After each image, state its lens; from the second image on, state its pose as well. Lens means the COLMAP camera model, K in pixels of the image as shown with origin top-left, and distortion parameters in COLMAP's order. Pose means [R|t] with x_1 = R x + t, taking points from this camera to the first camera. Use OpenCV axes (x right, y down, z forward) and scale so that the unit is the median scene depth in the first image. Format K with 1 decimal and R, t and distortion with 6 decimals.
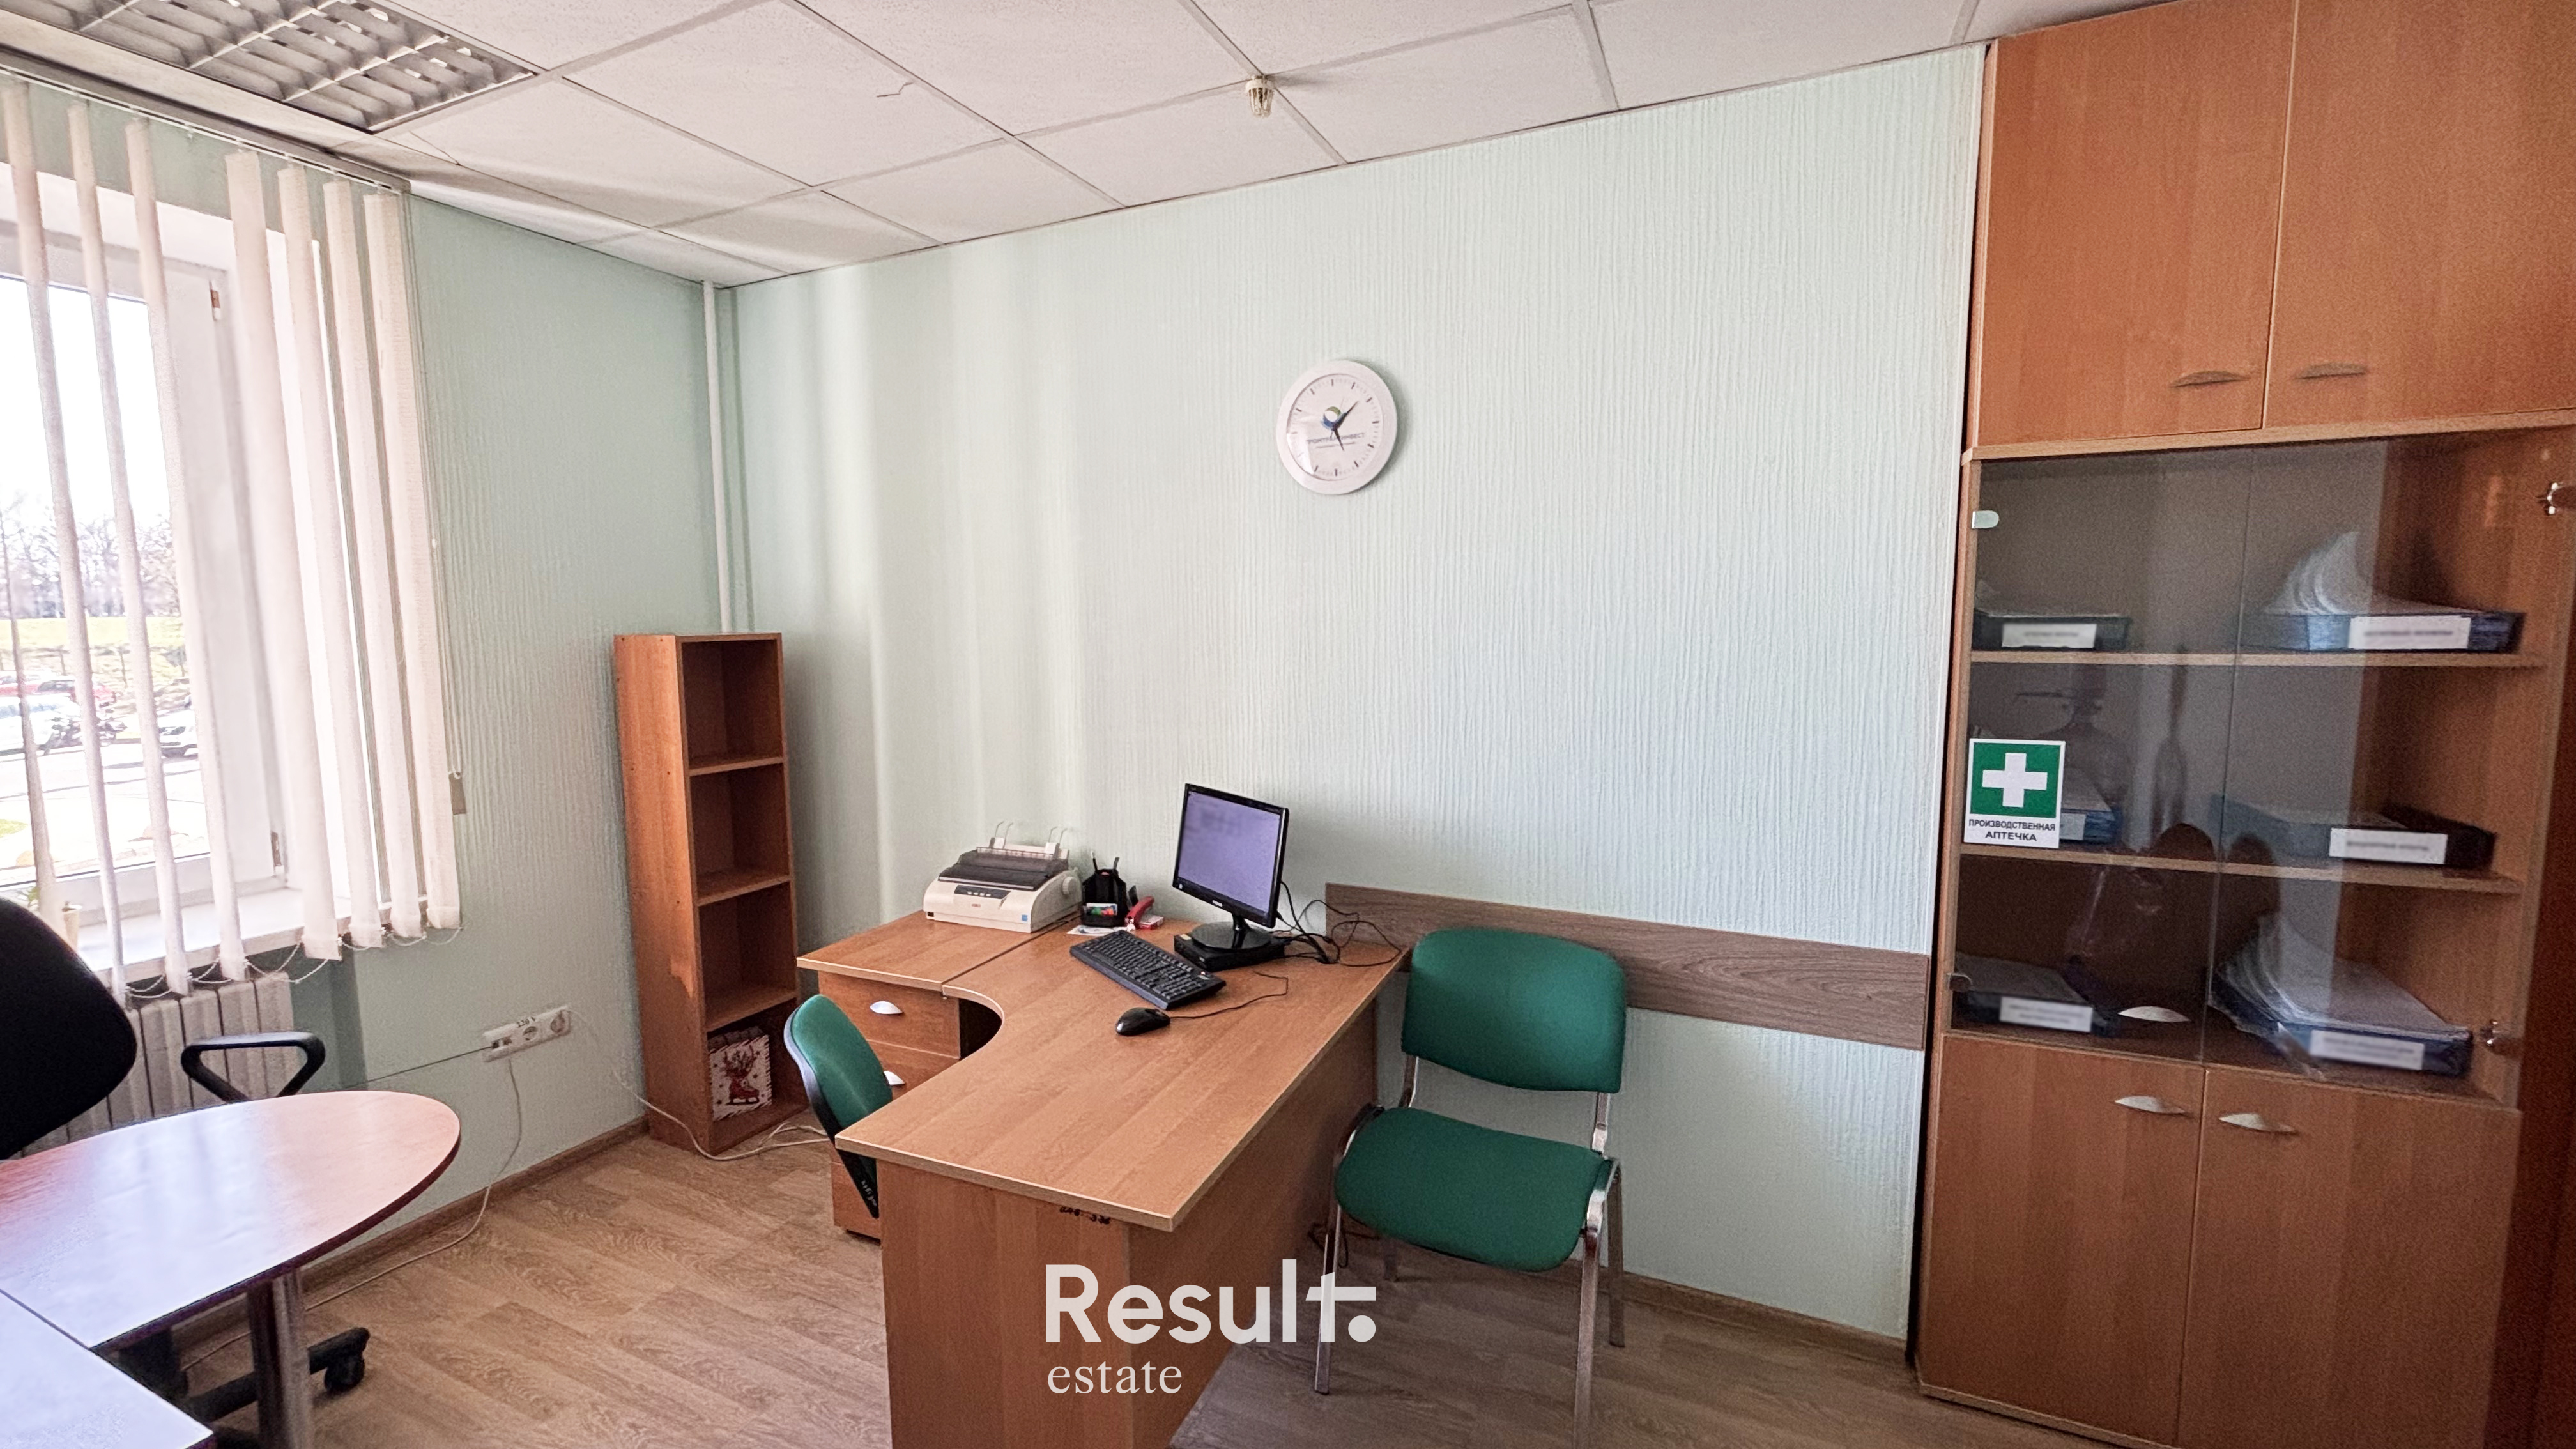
lens RADIAL K [[1038.2, 0, 1305.9], [0, 1038.2, 716.2], [0, 0, 1]] dist [-0.000897, -0.000580]
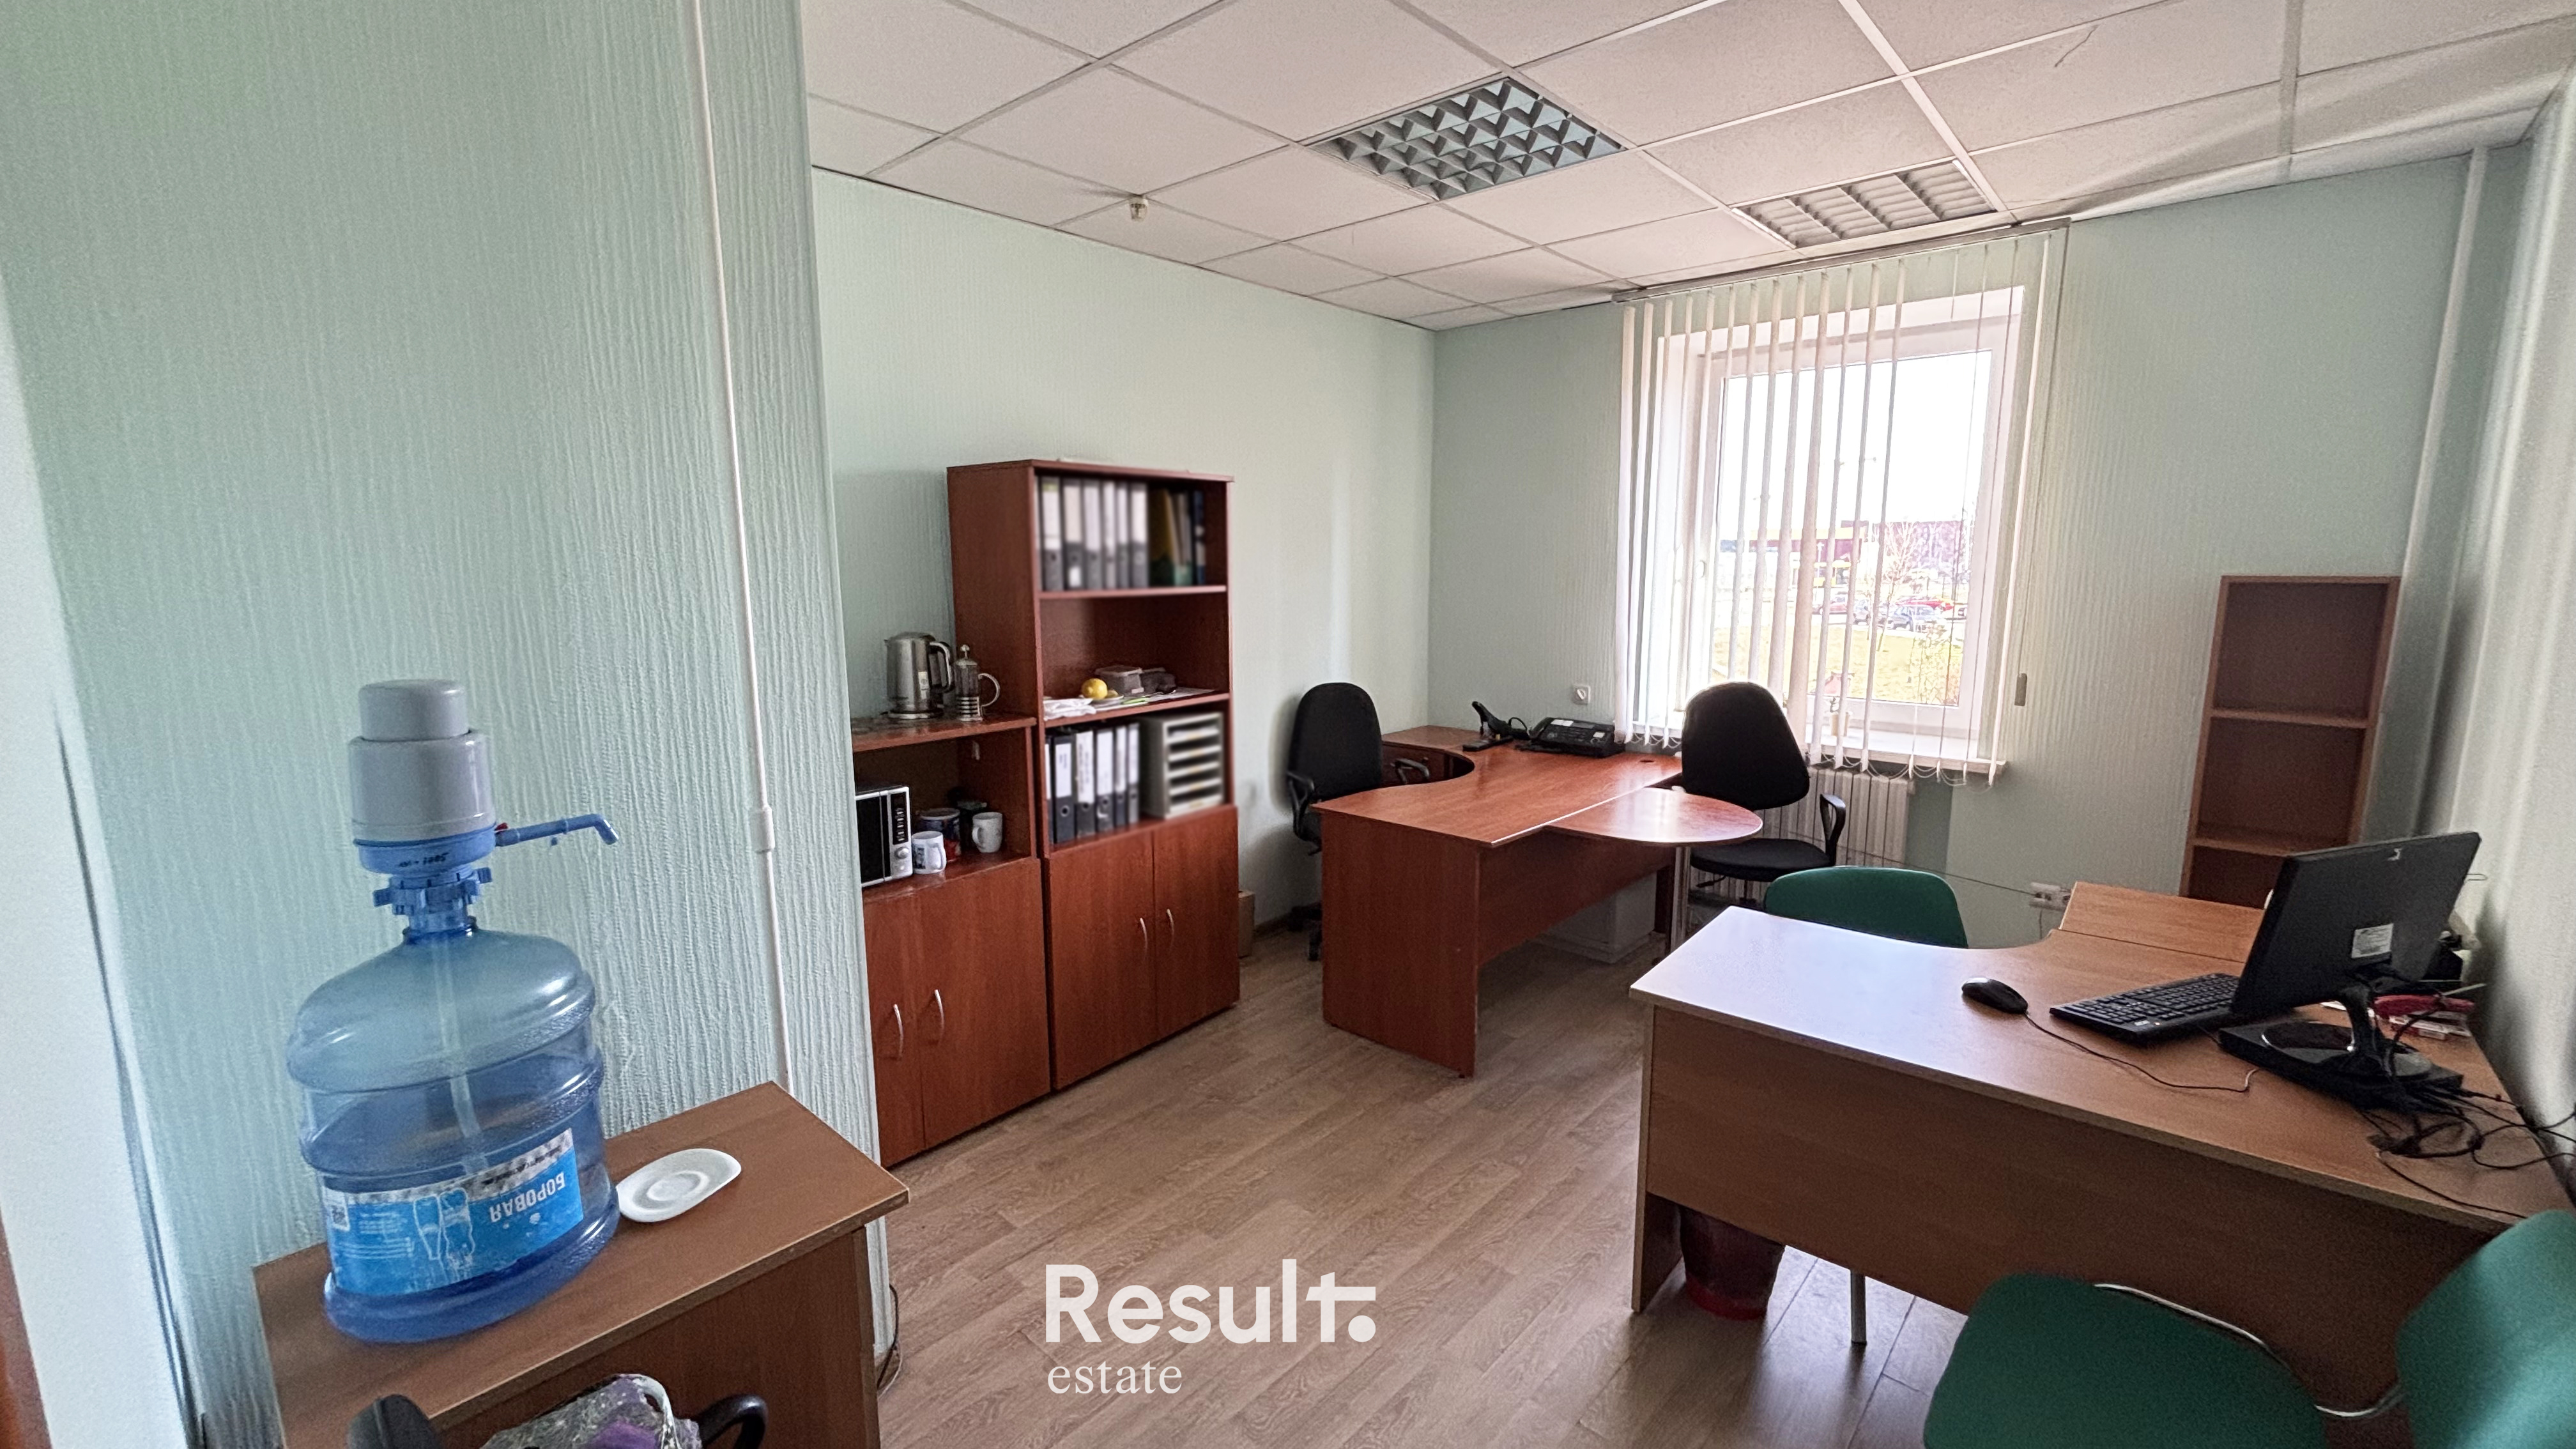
lens RADIAL K [[1038.2, 0, 1294.6], [0, 1038.2, 733.8], [0, 0, 1]] dist [-0.000897, -0.000580]
pose [[-0.293353, 0.172734, -0.940270, 0.726483], [-0.085390, 0.974876, 0.205732, -0.066923], [0.952183, 0.140642, -0.271233, 0.506132]]
